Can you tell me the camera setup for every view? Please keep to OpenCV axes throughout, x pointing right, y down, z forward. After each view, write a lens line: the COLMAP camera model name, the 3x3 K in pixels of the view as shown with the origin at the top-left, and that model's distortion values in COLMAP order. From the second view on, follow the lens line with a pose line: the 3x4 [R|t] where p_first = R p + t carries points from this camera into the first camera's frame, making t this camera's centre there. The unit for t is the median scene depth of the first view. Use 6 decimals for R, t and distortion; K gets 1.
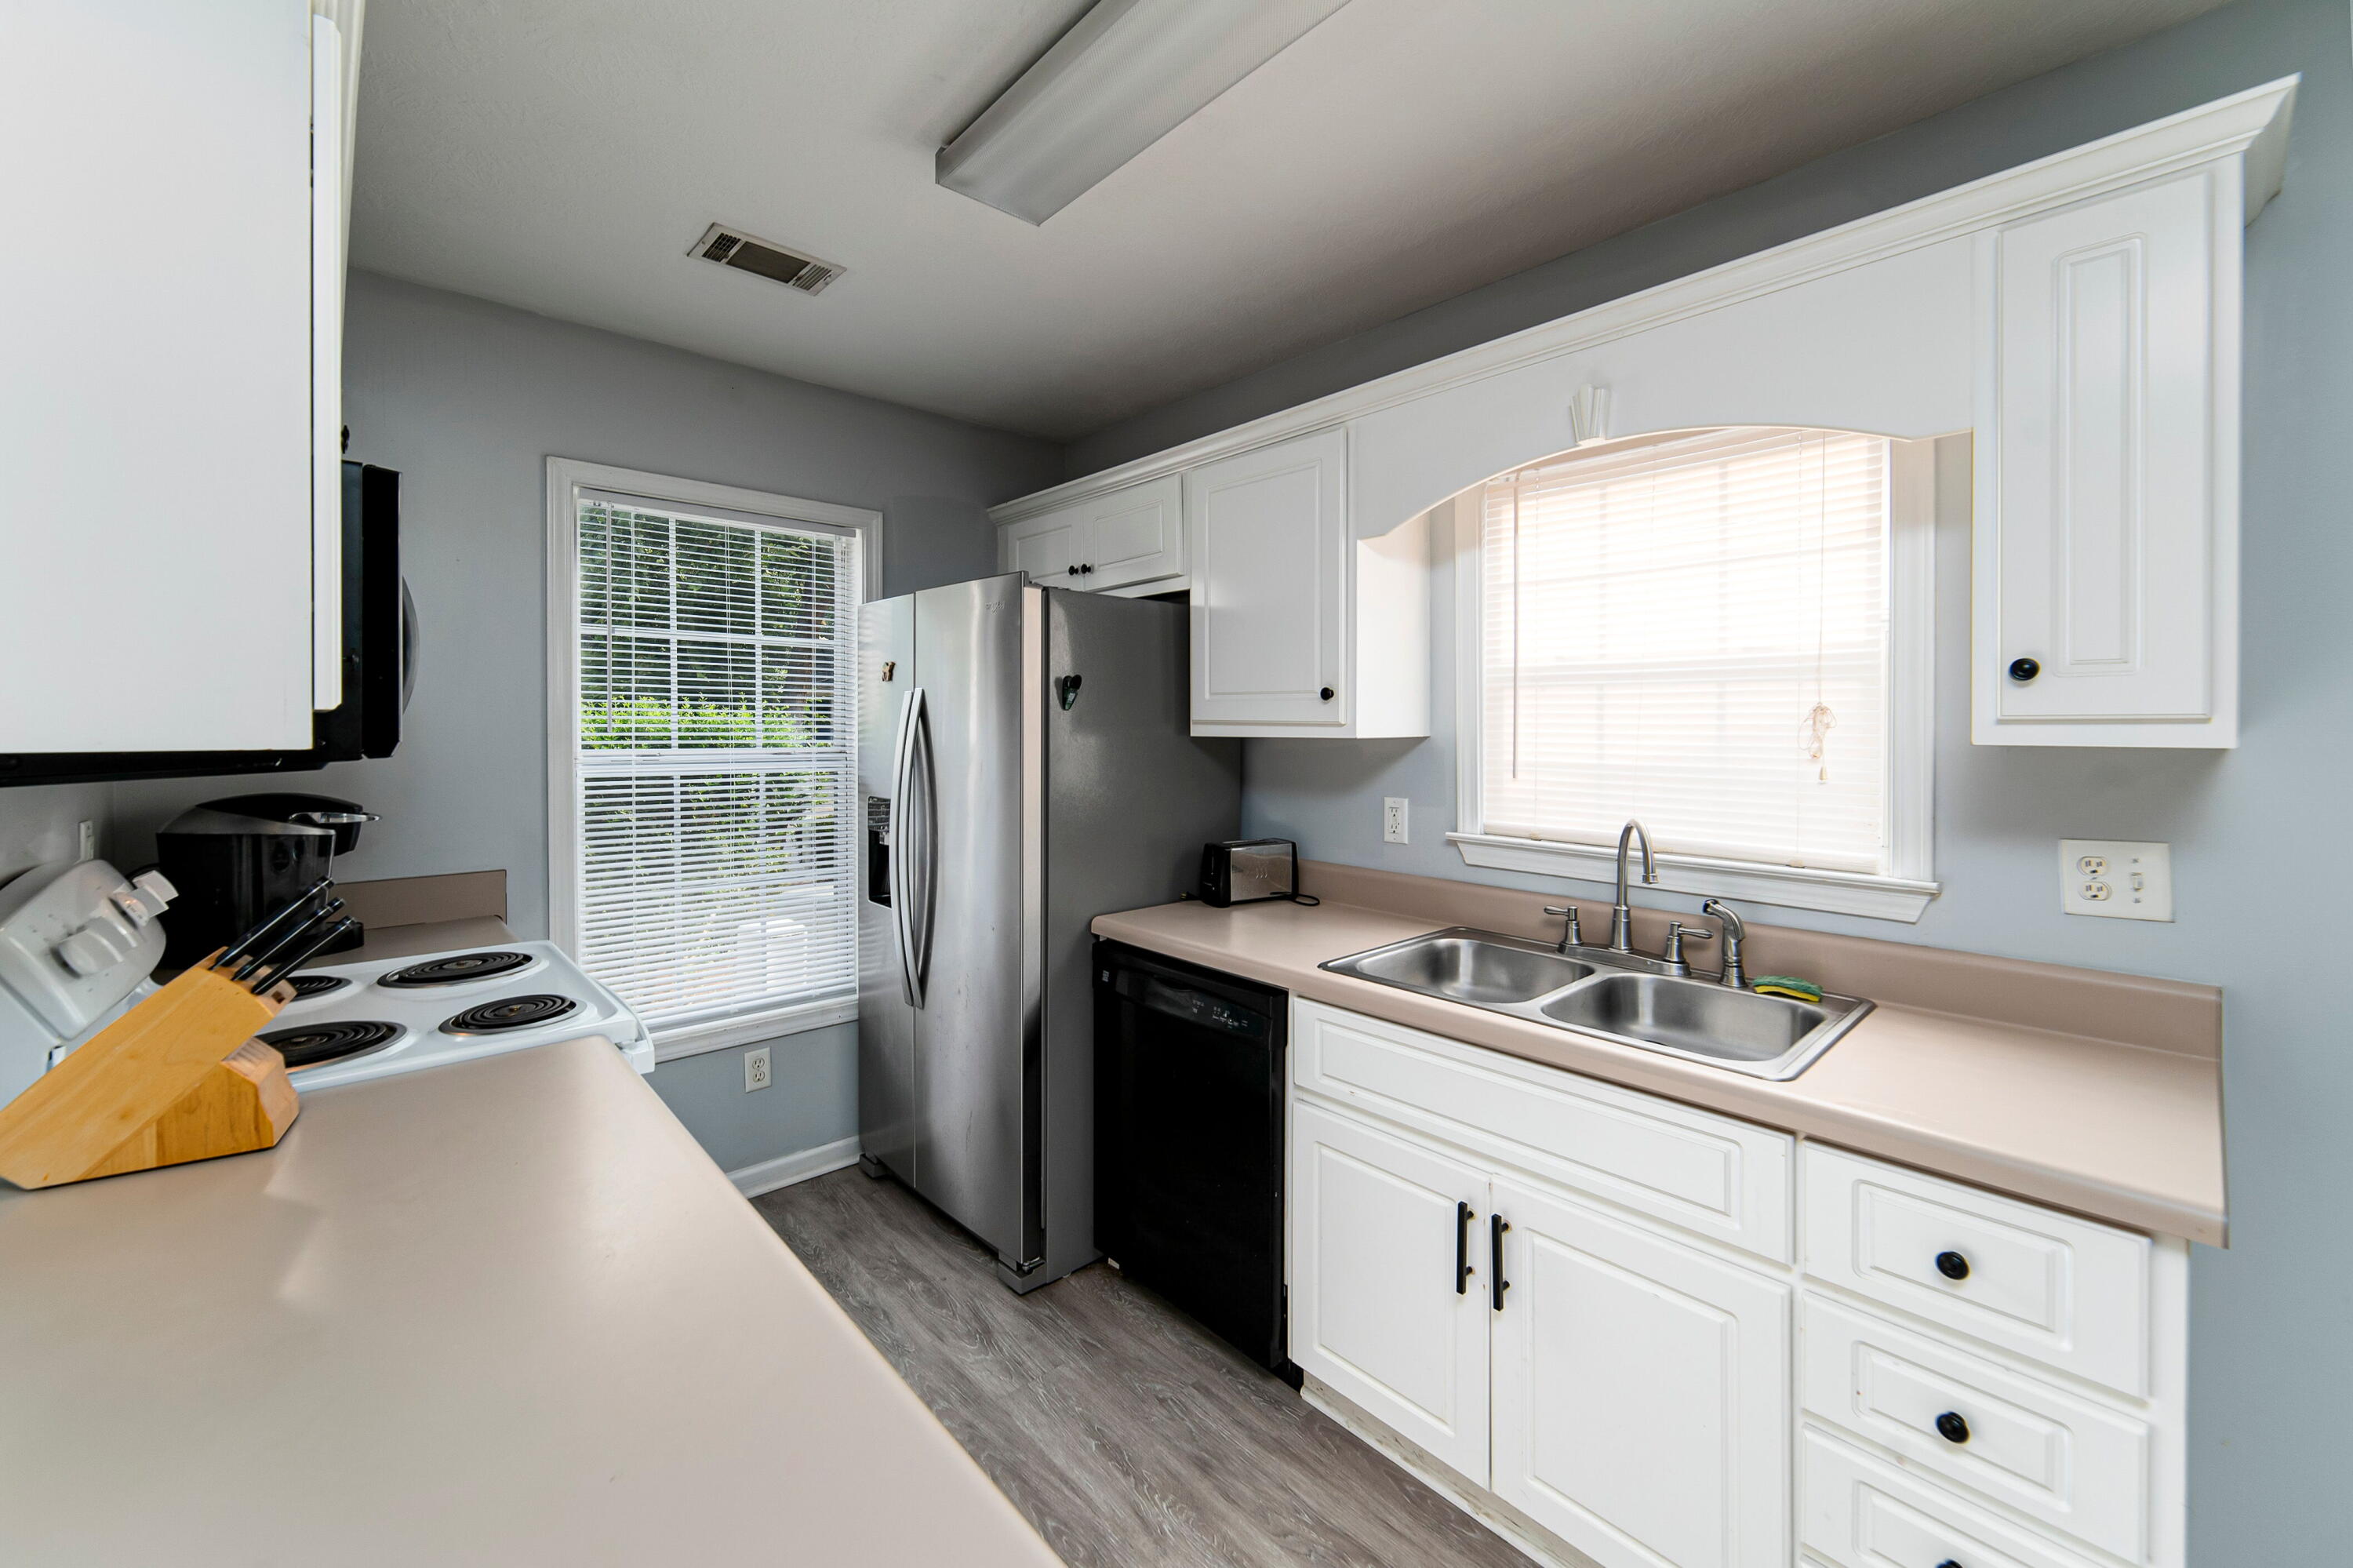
lens RADIAL K [[917.0, 0, 1188.5], [0, 917.0, 737.3], [0, 0, 1]] dist [0.001552, 0.000520]
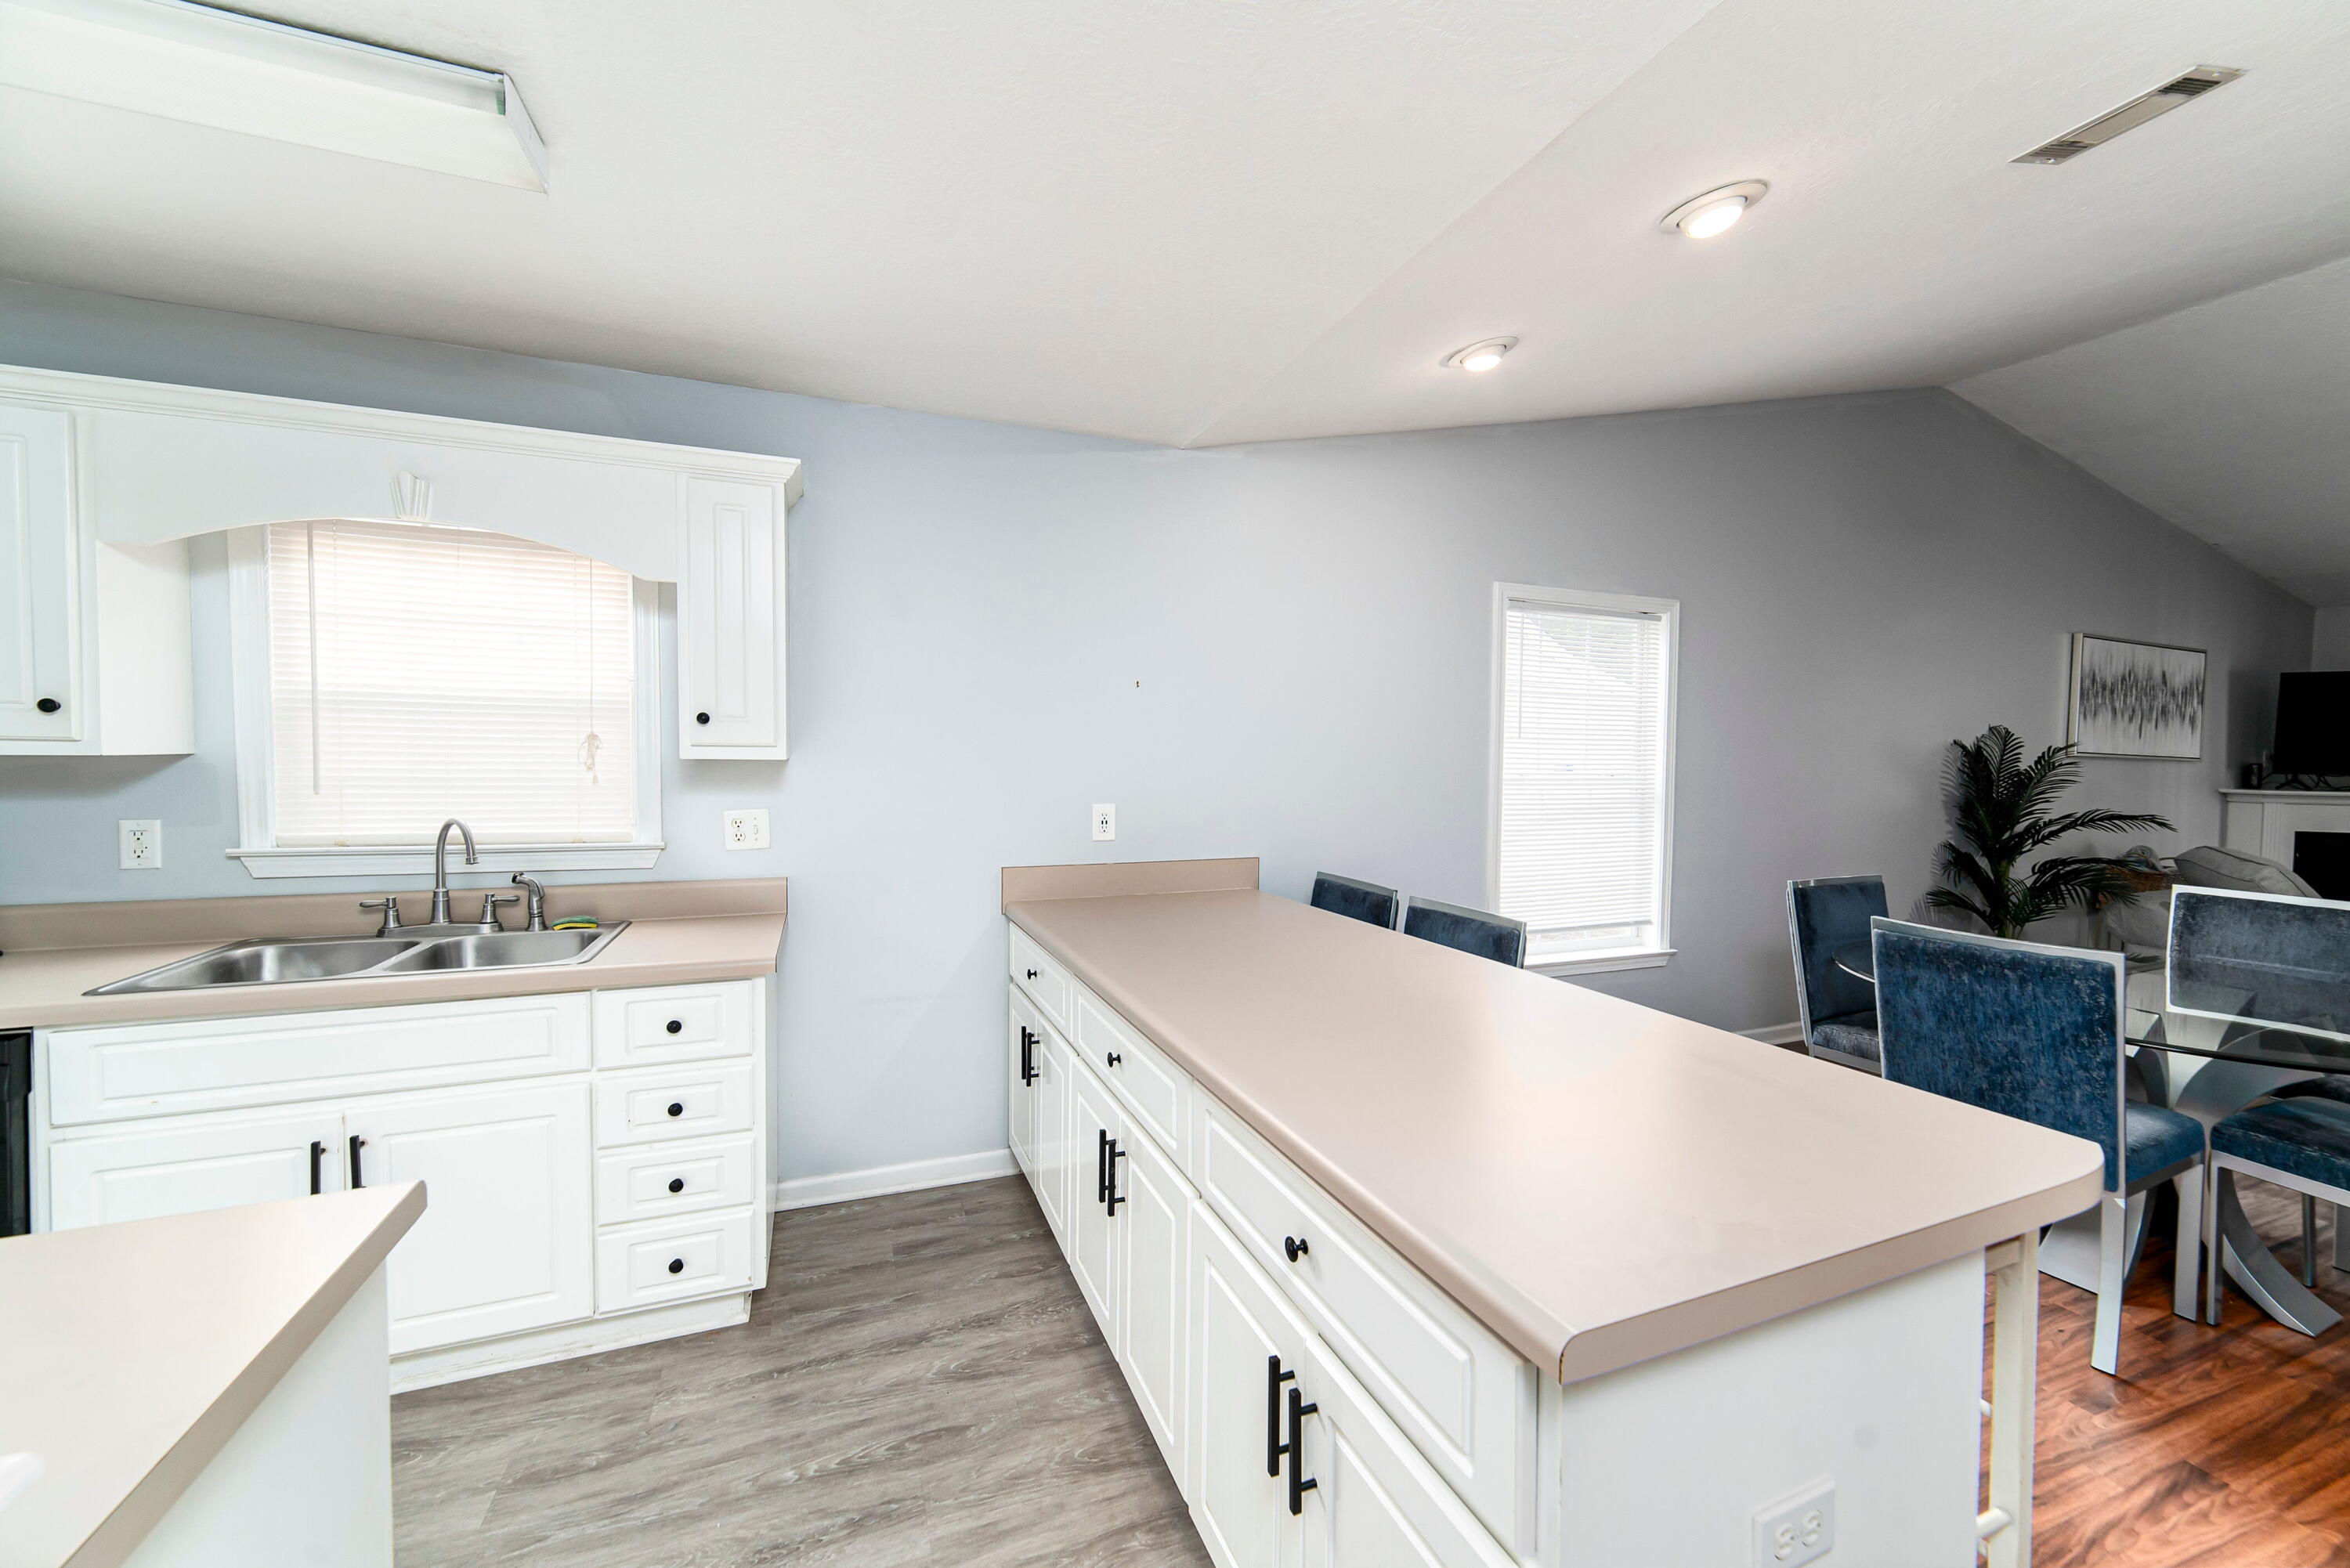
lens RADIAL K [[867.2, 0, 1175.0], [0, 867.2, 784.0], [0, 0, 1]] dist [-0.001954, -0.000132]
pose [[0.345941, -0.029268, 0.937800, -0.272116], [0.000468, 0.999519, 0.031022, 0.003610], [-0.938256, -0.010293, 0.345788, -0.334299]]
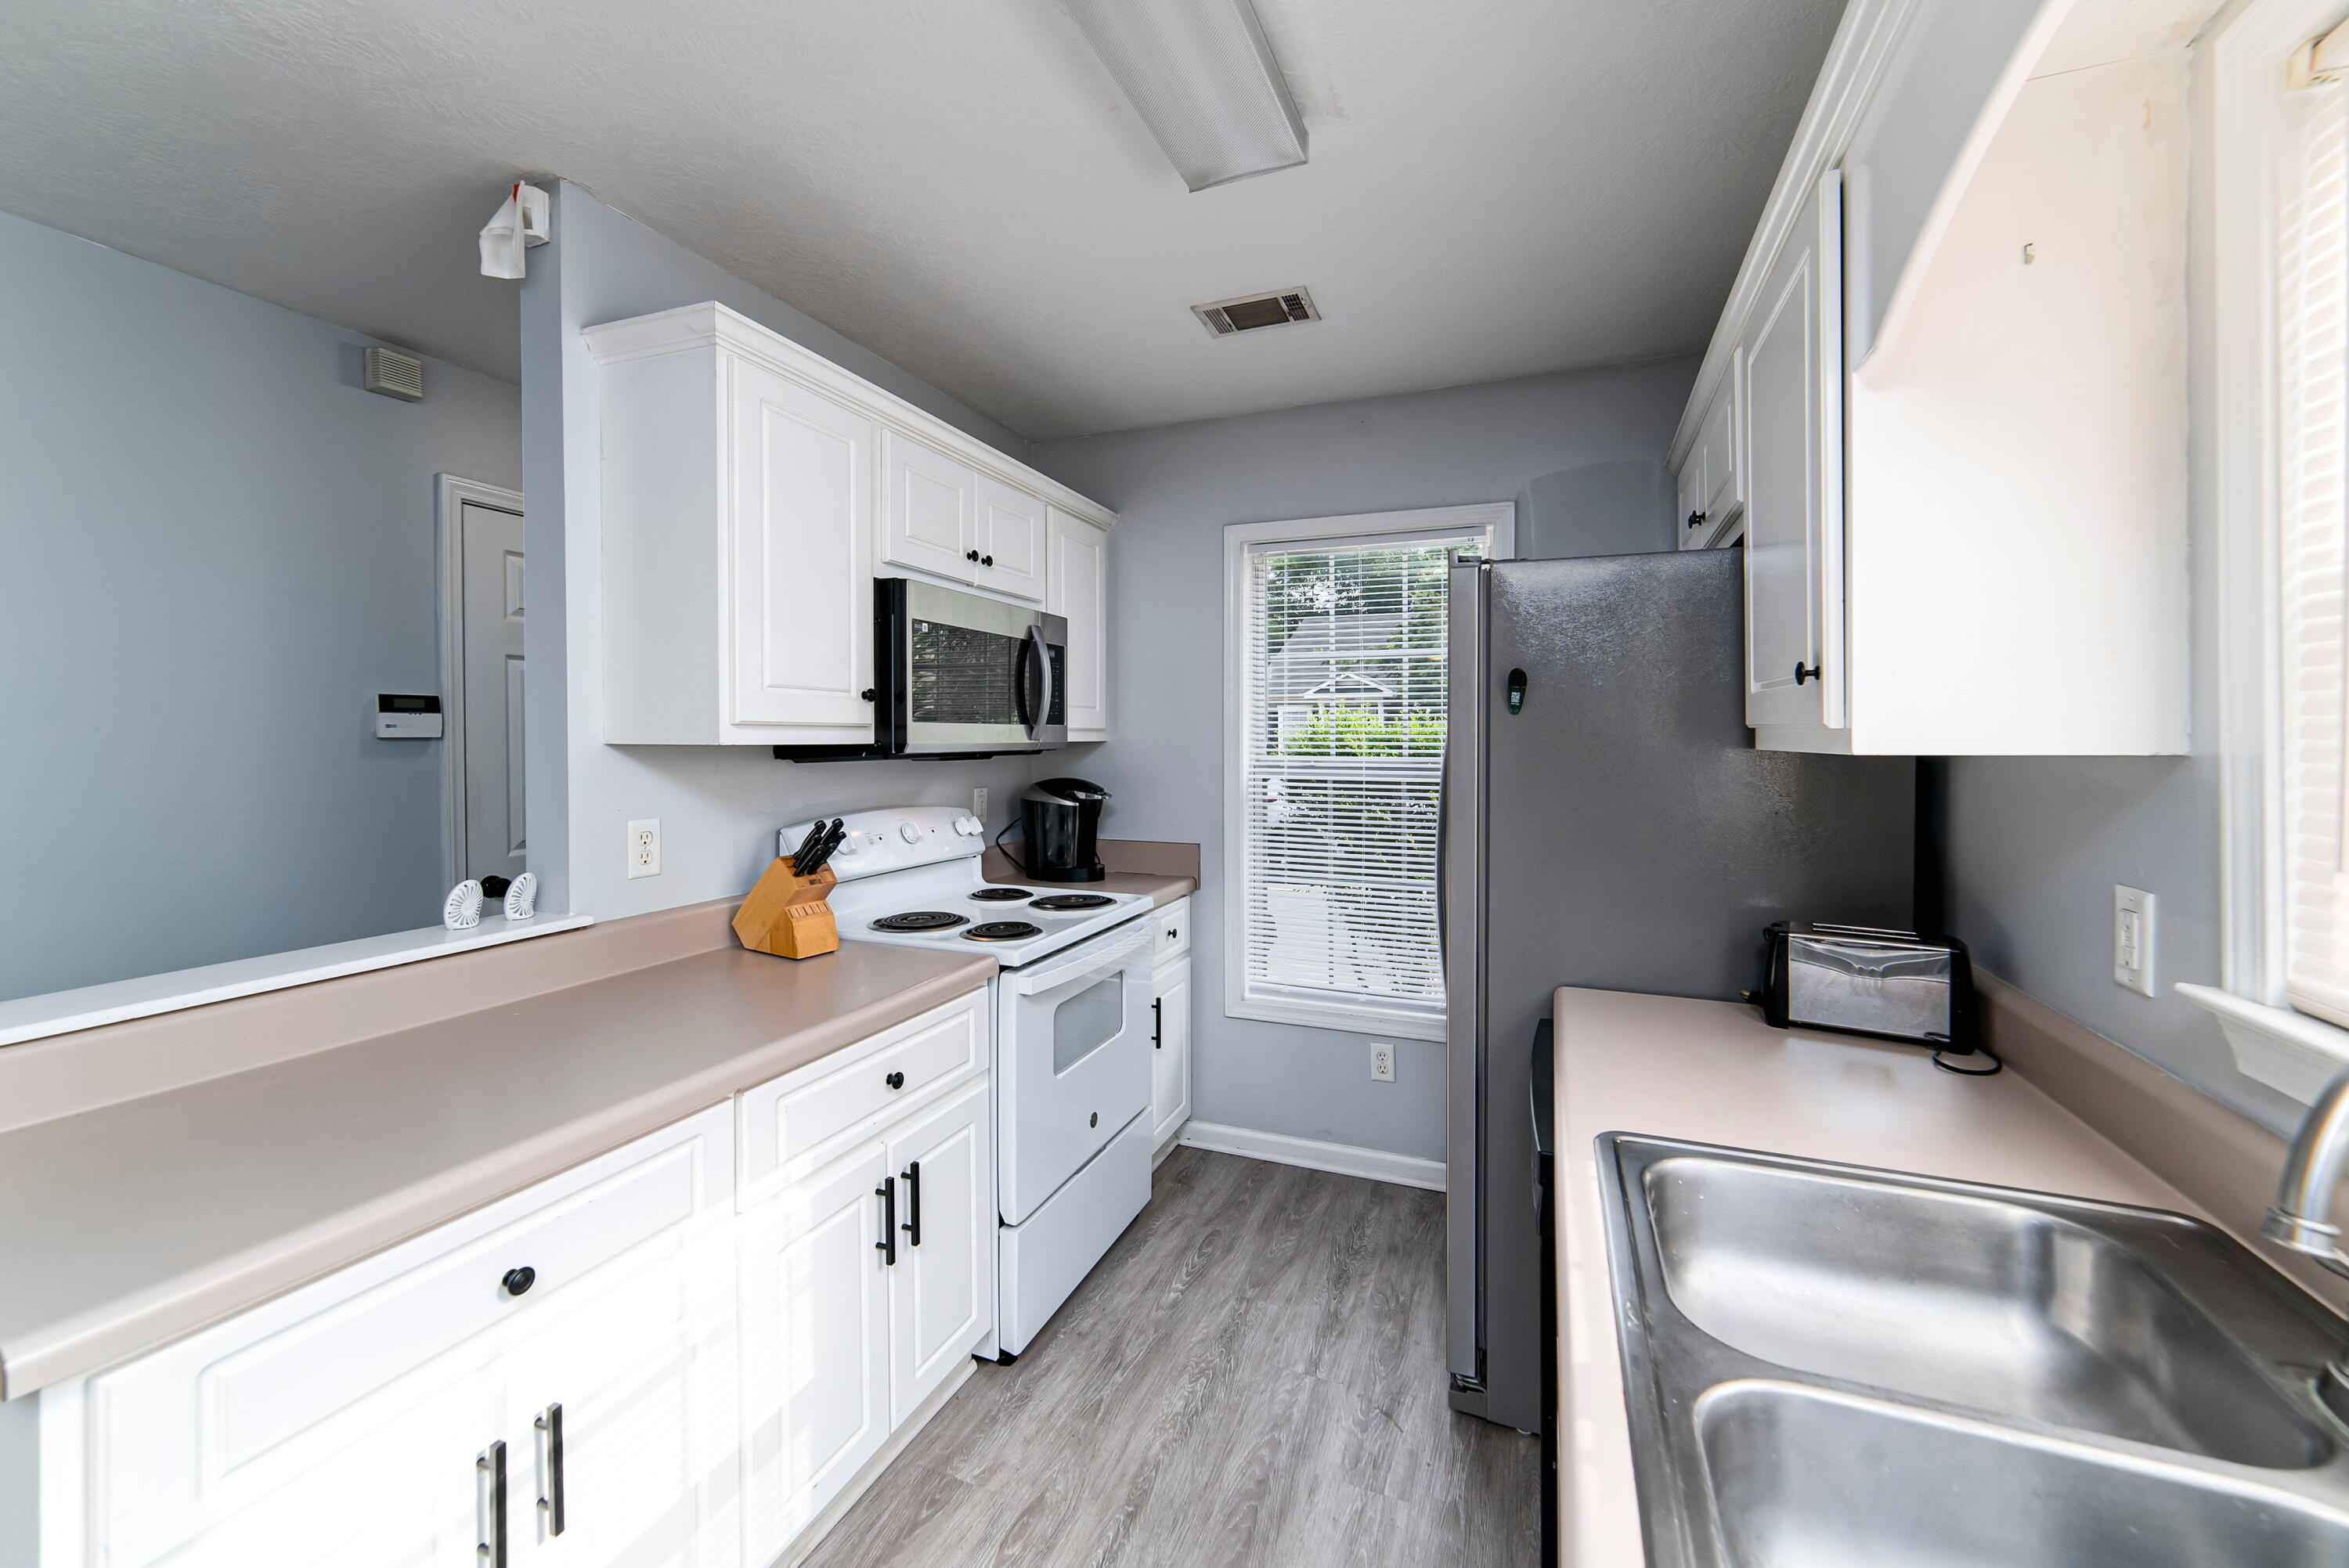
lens RADIAL K [[926.1, 0, 1183.4], [0, 926.1, 749.8], [0, 0, 1]] dist [0.001292, -0.000477]
pose [[0.427950, 0.011296, -0.903732, 0.518617], [-0.011100, 0.999912, 0.007242, -0.002453], [0.903734, 0.006932, 0.428038, 0.445347]]
